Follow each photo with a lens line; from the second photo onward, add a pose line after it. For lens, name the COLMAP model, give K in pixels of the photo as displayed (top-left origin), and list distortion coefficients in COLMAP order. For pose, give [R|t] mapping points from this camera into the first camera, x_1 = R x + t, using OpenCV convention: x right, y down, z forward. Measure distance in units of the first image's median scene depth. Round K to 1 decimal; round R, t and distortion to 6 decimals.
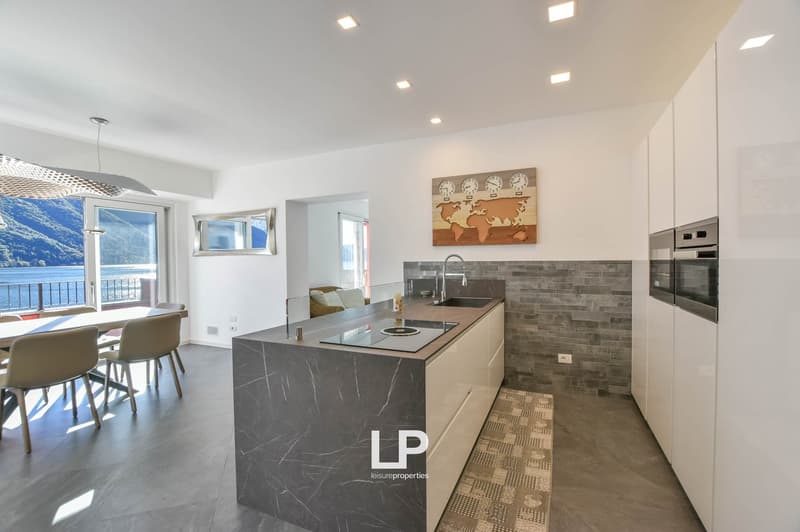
lens RADIAL K [[354.1, 0, 401.5], [0, 354.1, 266.4], [0, 0, 1]] dist [-0.038043, 0.006102]
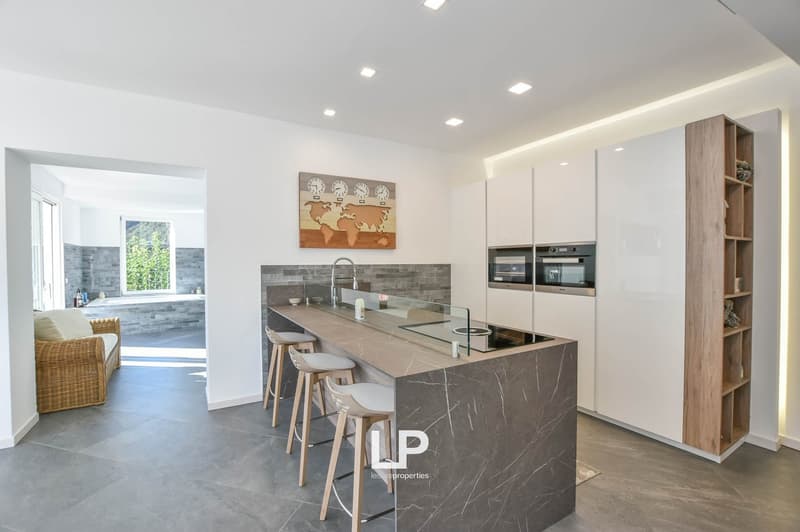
lens RADIAL K [[354.1, 0, 399.1], [0, 354.1, 264.3], [0, 0, 1]] dist [-0.038043, 0.006102]
pose [[0.581869, 0.000826, 0.813282, -0.530029], [0.012923, 0.999864, -0.010262, -0.003495], [-0.813180, 0.016481, 0.581780, 0.308782]]
